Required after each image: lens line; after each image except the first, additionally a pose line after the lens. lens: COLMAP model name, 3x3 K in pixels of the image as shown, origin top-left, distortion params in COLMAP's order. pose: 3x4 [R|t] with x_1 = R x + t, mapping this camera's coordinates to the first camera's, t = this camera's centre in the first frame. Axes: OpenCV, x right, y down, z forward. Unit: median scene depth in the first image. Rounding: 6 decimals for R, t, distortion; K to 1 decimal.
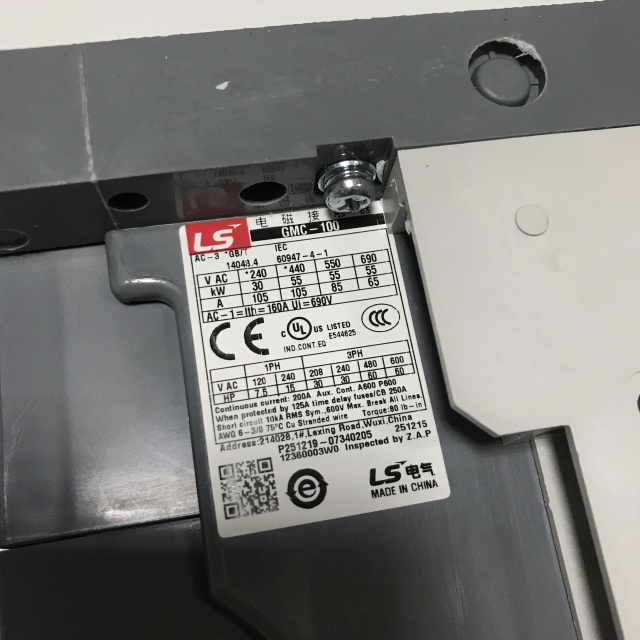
lens RADIAL K [[716.0, 0, 320.0], [0, 716.0, 320.0], [0, 0, 1]] dist [-0.009337, -0.023395]
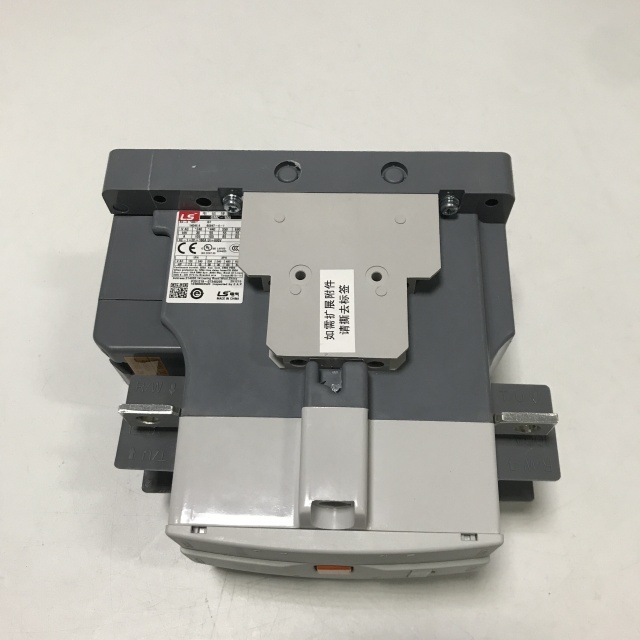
lens RADIAL K [[716.0, 0, 320.0], [0, 716.0, 320.0], [0, 0, 1]] dist [-0.009337, -0.023395]
pose [[0.978624, 0.131222, -0.158353, 0.934219], [-0.151126, 0.981085, -0.120971, 0.594756], [0.139483, 0.142317, 0.979944, -1.799245]]
